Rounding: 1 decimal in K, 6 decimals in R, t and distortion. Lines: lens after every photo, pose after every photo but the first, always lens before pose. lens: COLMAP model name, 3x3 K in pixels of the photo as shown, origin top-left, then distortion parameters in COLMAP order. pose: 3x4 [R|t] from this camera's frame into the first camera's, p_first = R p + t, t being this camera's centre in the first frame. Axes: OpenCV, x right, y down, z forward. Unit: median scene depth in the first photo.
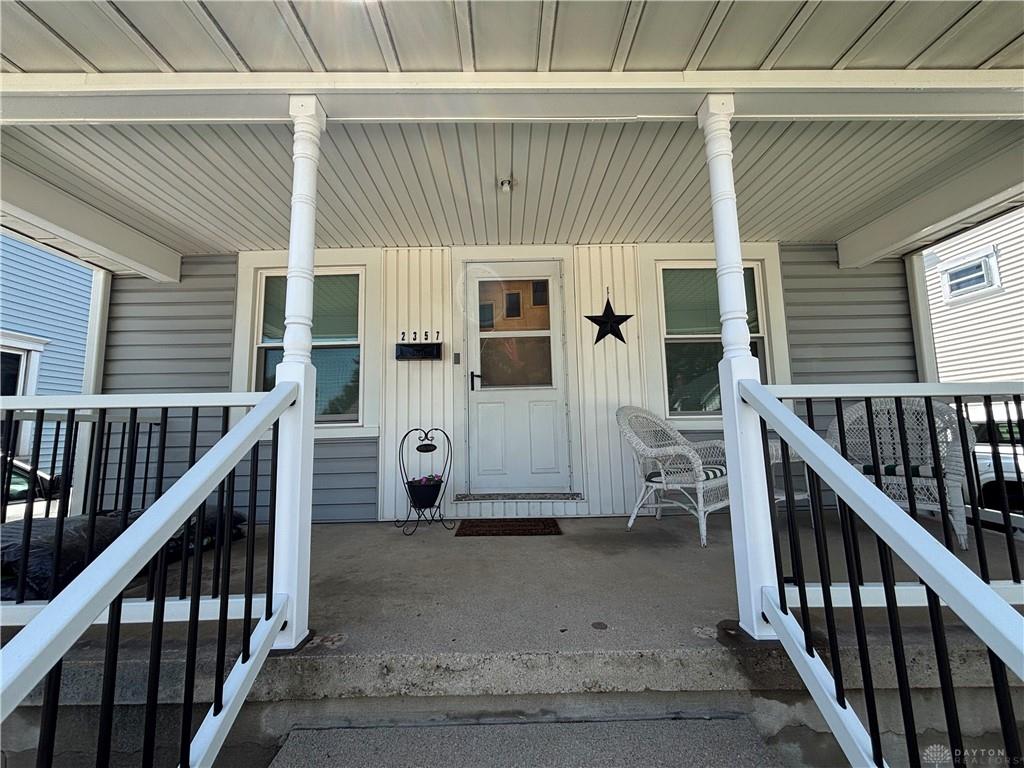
lens RADIAL K [[410.5, 0, 512.2], [0, 410.5, 380.1], [0, 0, 1]] dist [0.003874, -0.000041]
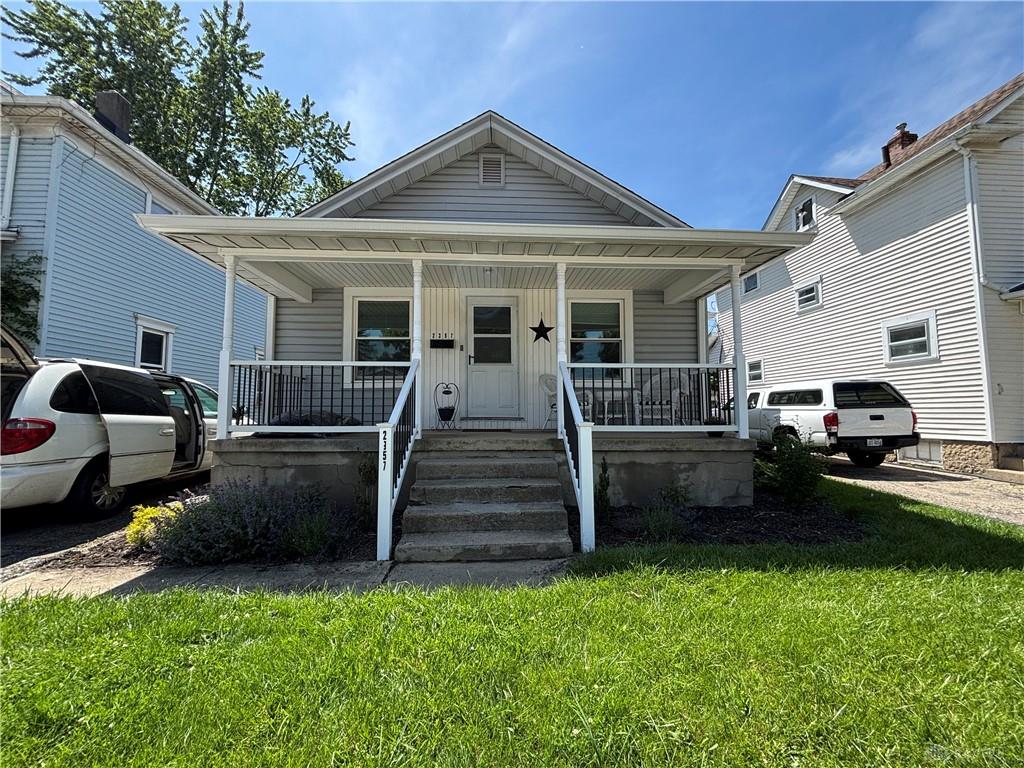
lens RADIAL K [[410.5, 0, 511.7], [0, 410.5, 387.0], [0, 0, 1]] dist [0.003874, -0.000041]
pose [[0.999185, 0.019458, 0.035369, 0.034073], [-0.021722, 0.997662, 0.064797, 0.000406], [-0.034025, -0.065513, 0.997271, -0.924429]]
